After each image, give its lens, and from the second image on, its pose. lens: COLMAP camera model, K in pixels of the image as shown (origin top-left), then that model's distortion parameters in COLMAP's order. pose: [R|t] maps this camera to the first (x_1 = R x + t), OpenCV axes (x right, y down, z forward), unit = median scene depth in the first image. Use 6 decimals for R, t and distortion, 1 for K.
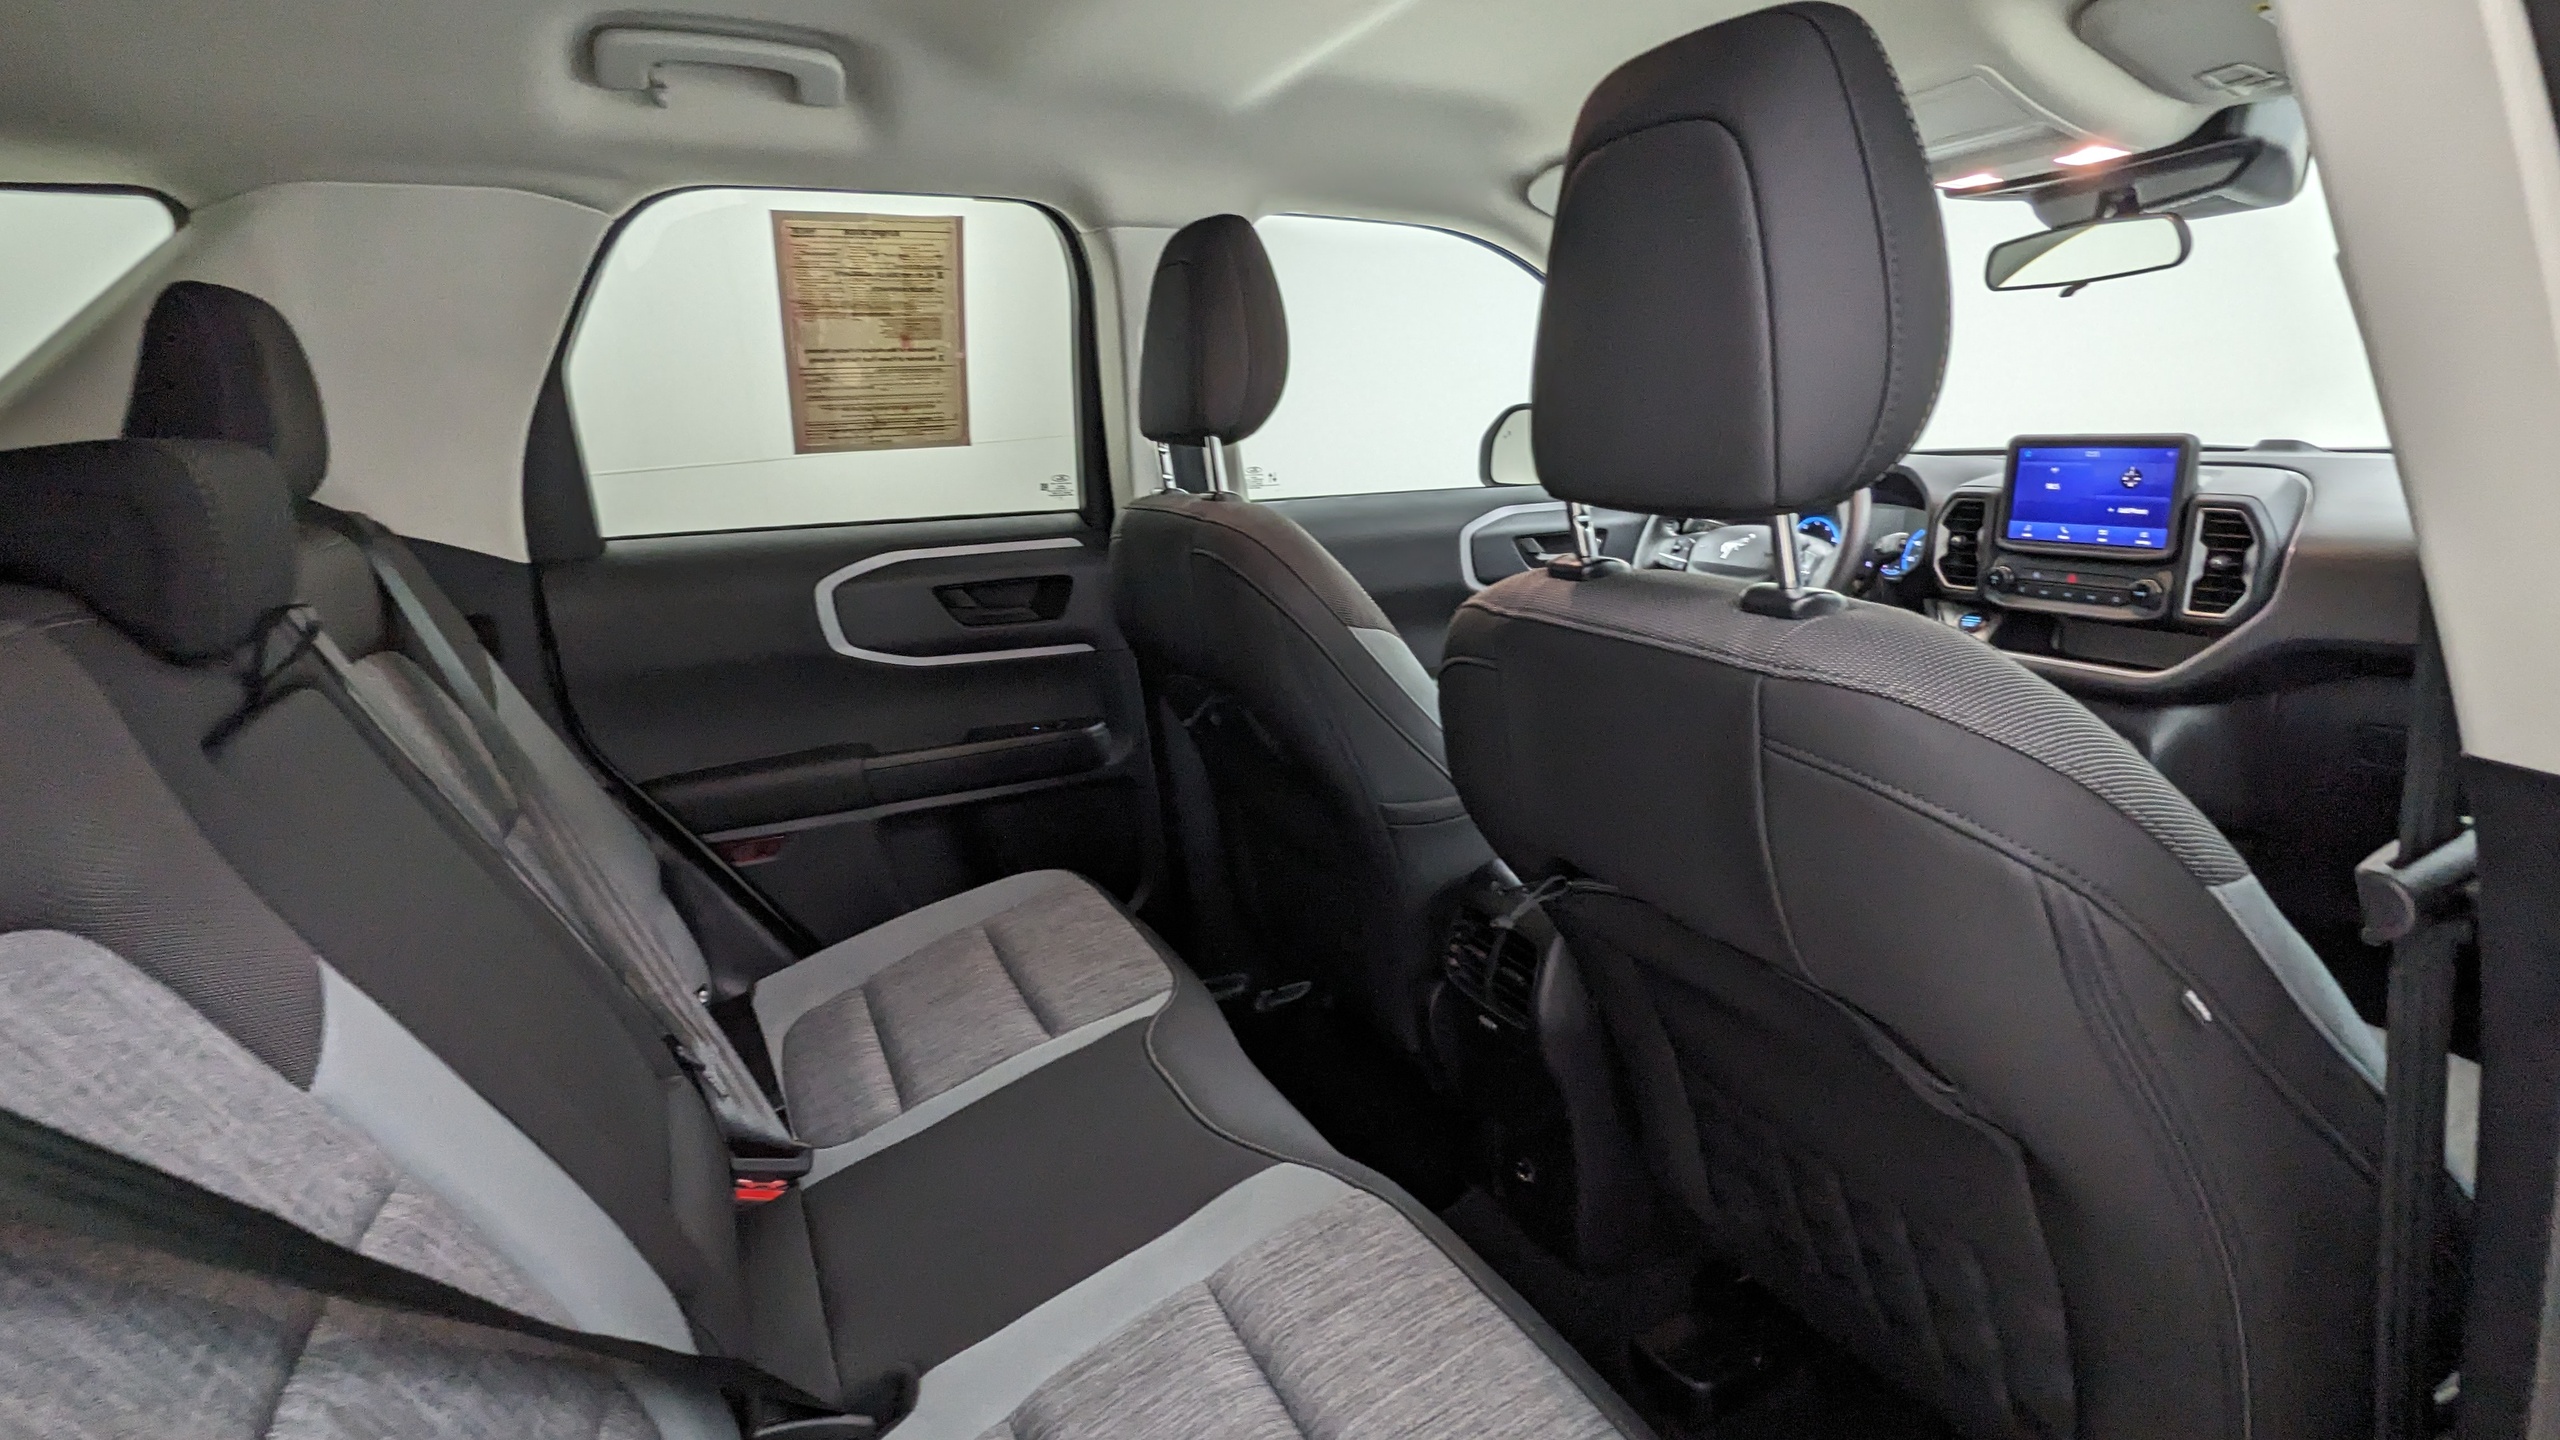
lens RADIAL K [[1233.8, 0, 1263.4], [0, 1233.8, 714.8], [0, 0, 1]] dist [0.009737, -0.000807]
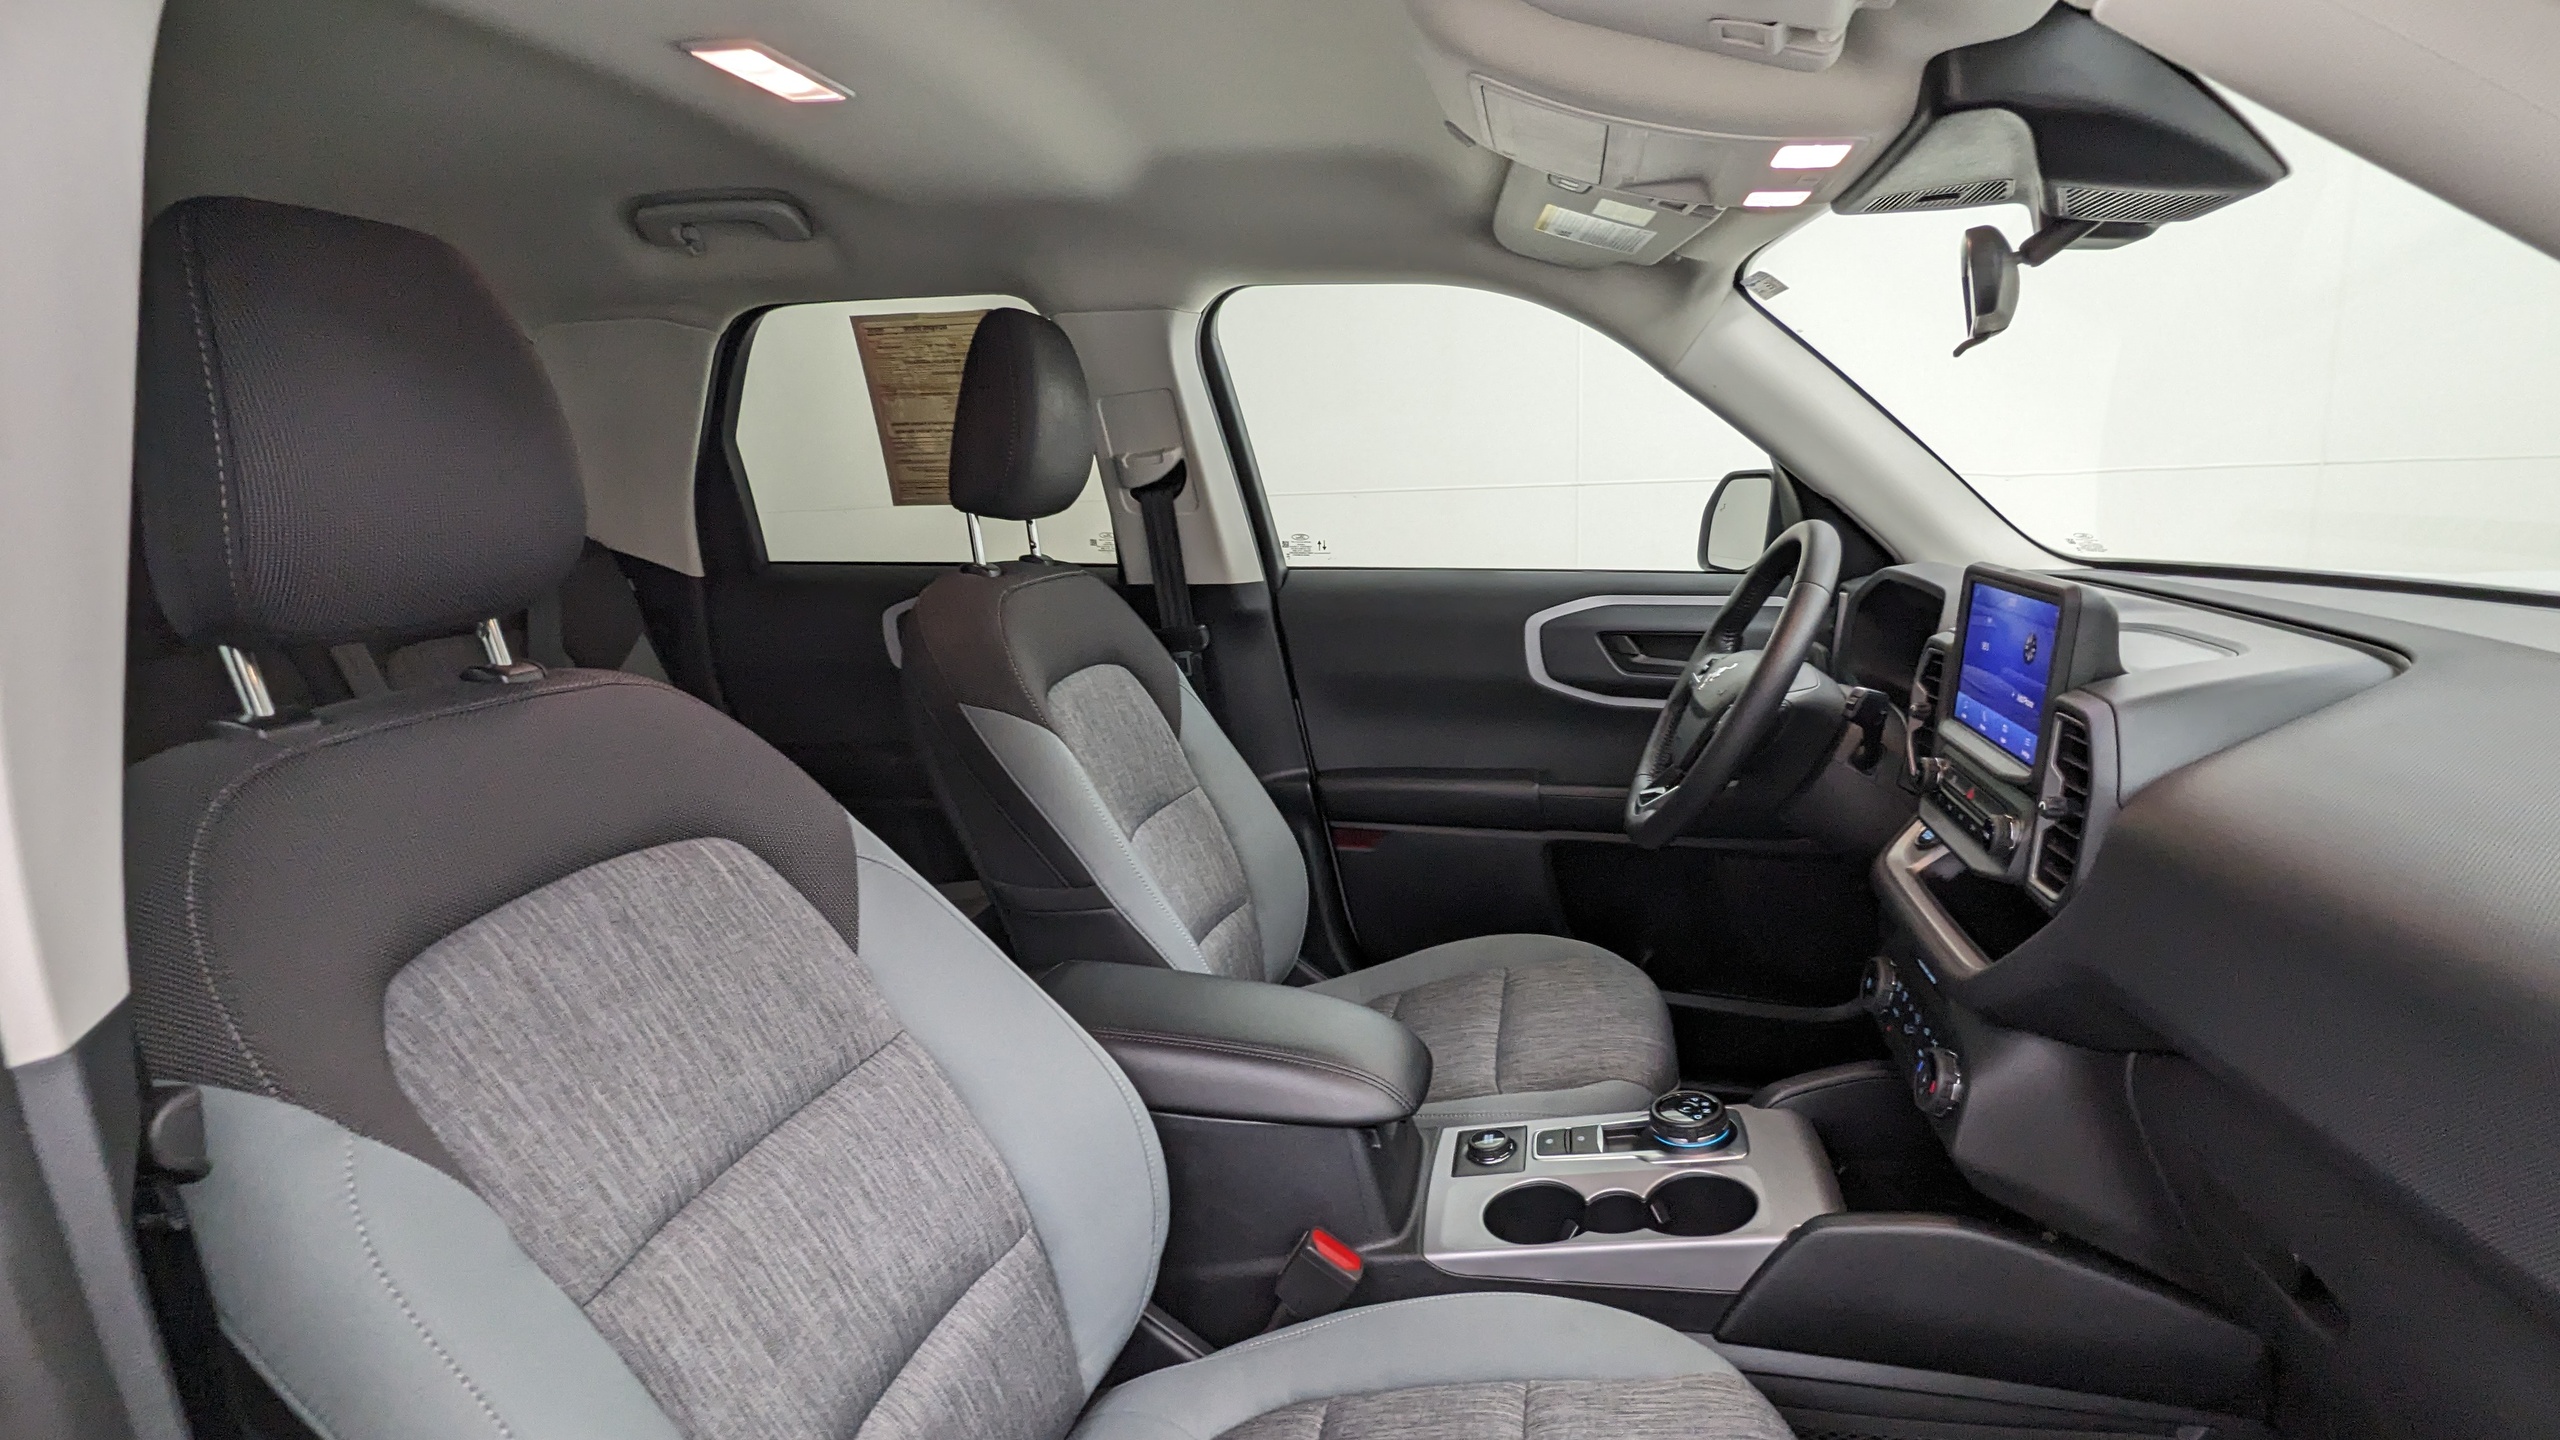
lens RADIAL K [[1233.8, 0, 1279.1], [0, 1233.8, 713.3], [0, 0, 1]] dist [0.009737, -0.000807]
pose [[0.780740, 0.145859, -0.607593, 0.748695], [-0.164475, 0.986055, 0.025367, -0.107927], [0.602821, 0.080128, 0.793843, 0.284678]]
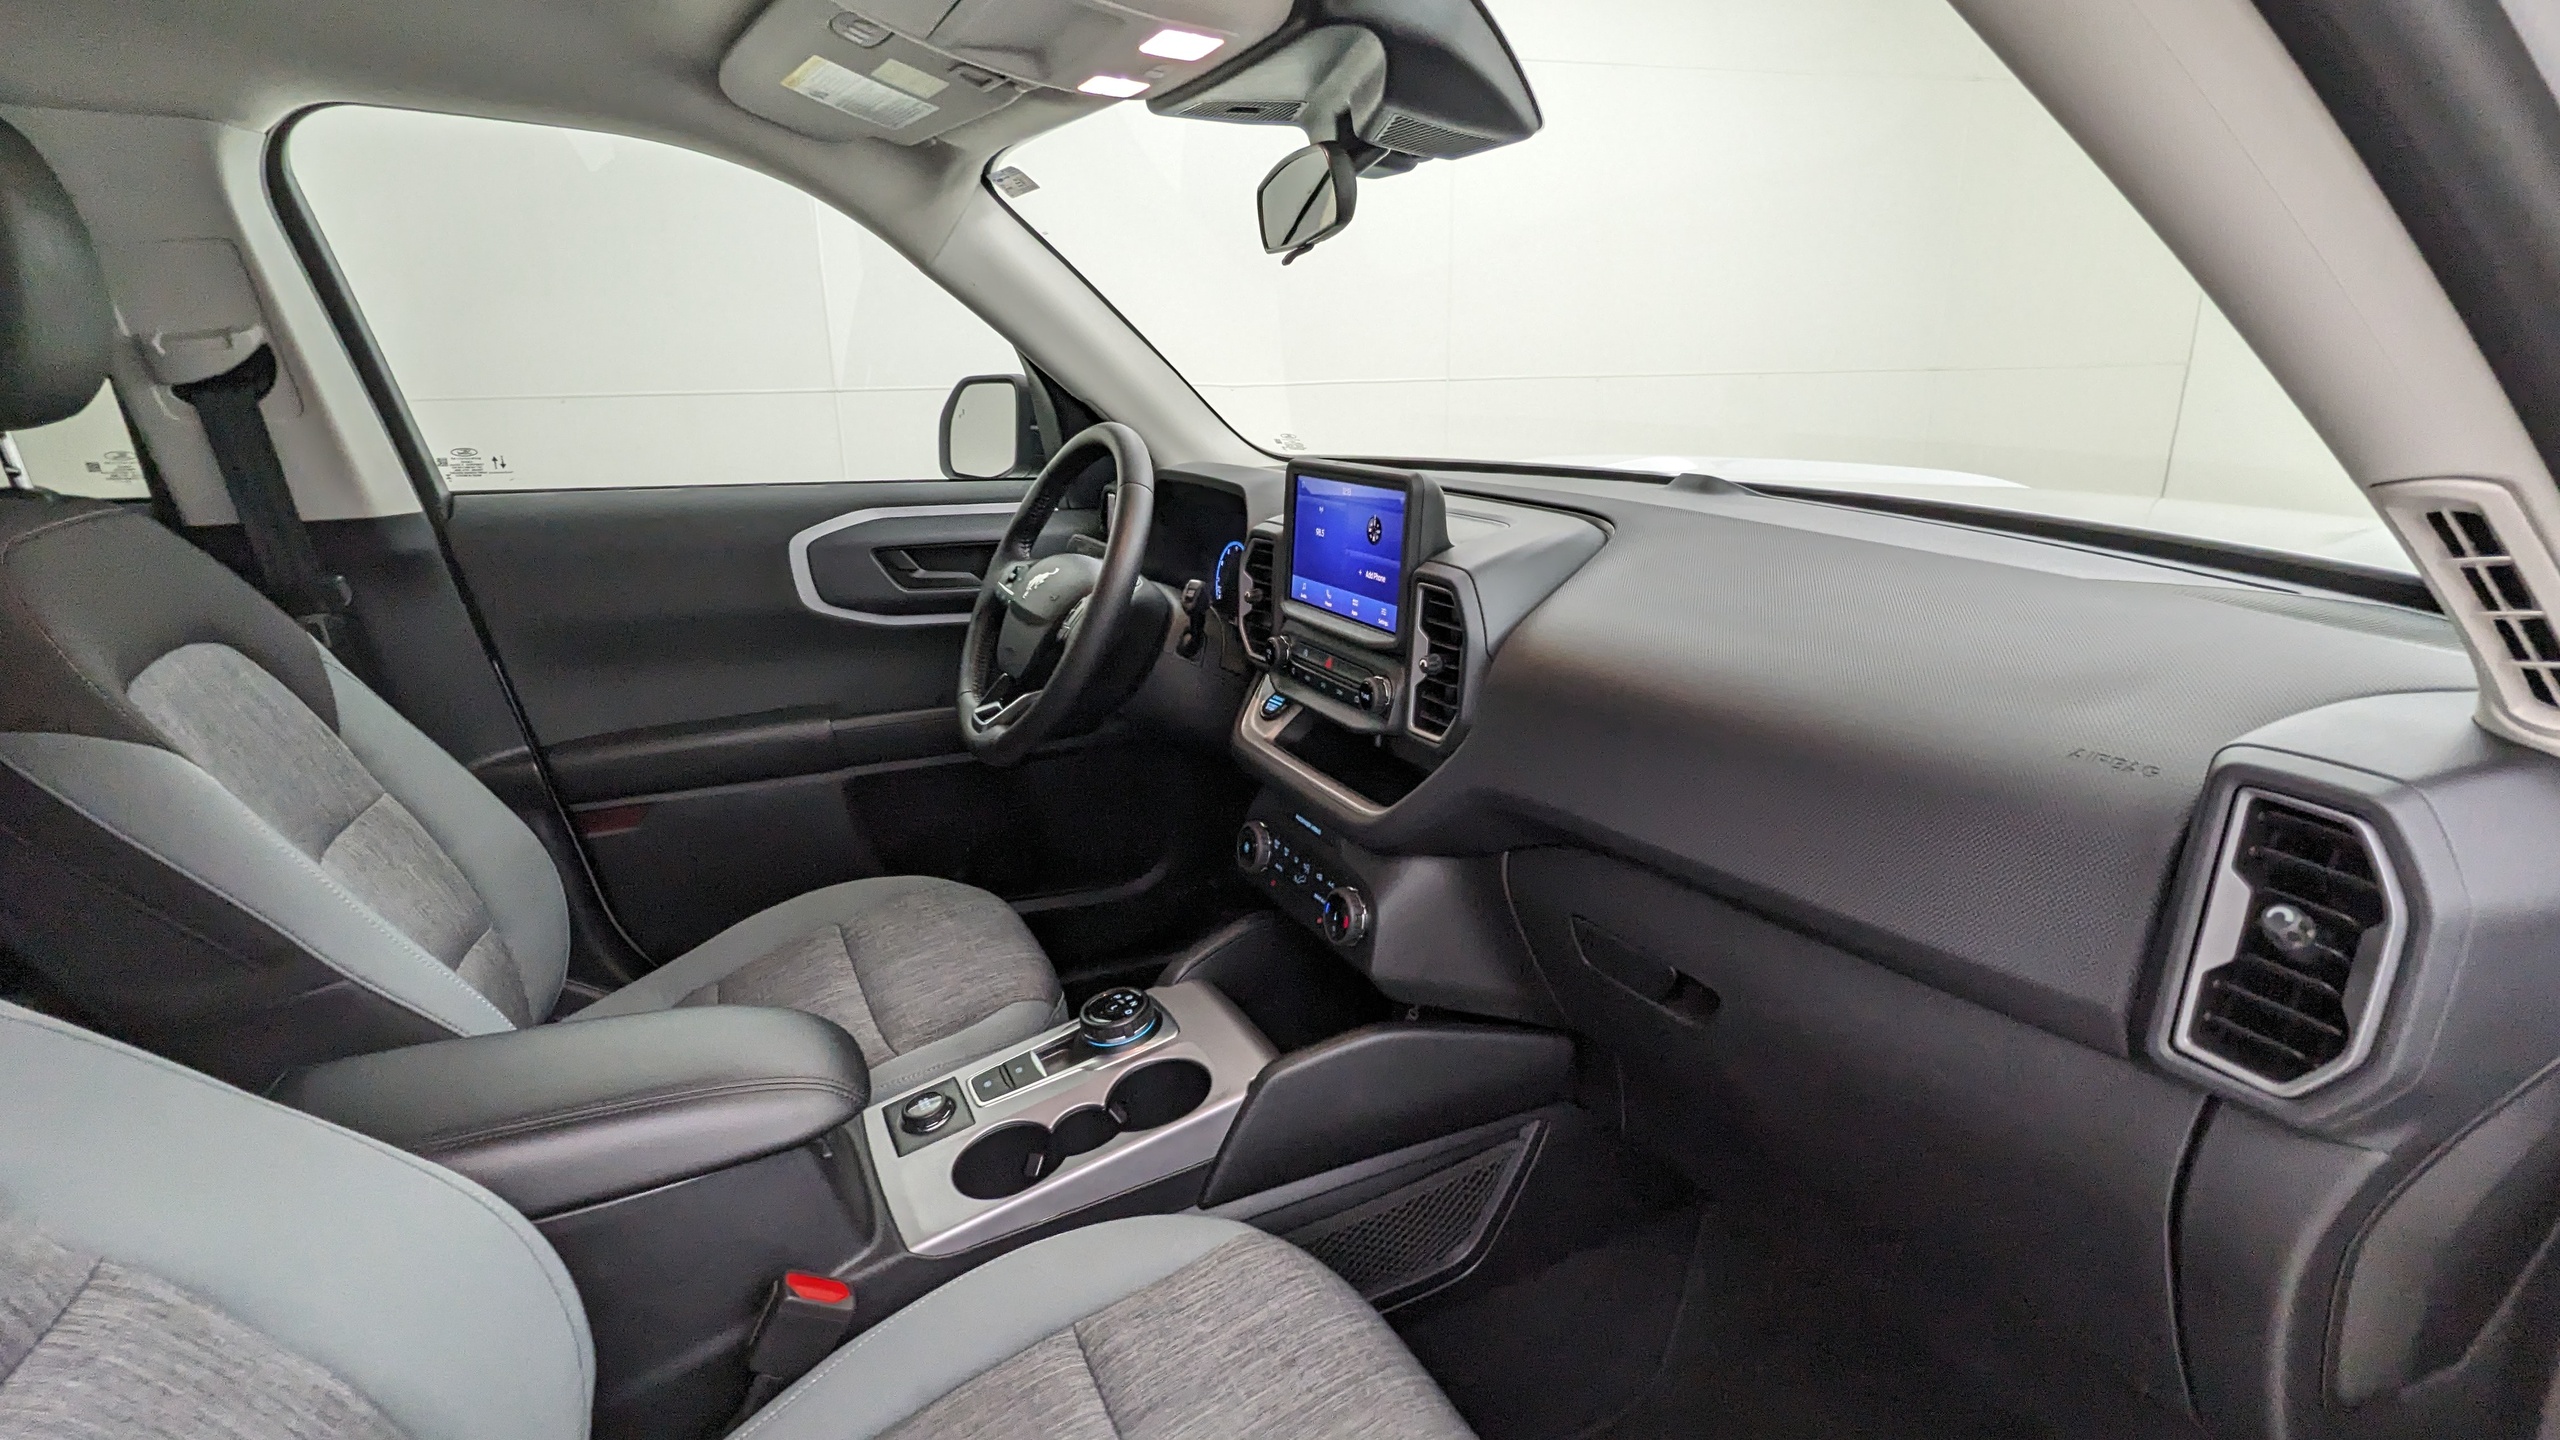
lens RADIAL K [[1233.8, 0, 1273.5], [0, 1233.8, 720.8], [0, 0, 1]] dist [0.009737, -0.000807]
pose [[0.999259, 0.034957, 0.016109, 0.605957], [-0.035401, 0.998978, 0.028111, -0.095585], [-0.015110, -0.028660, 0.999475, 0.288835]]
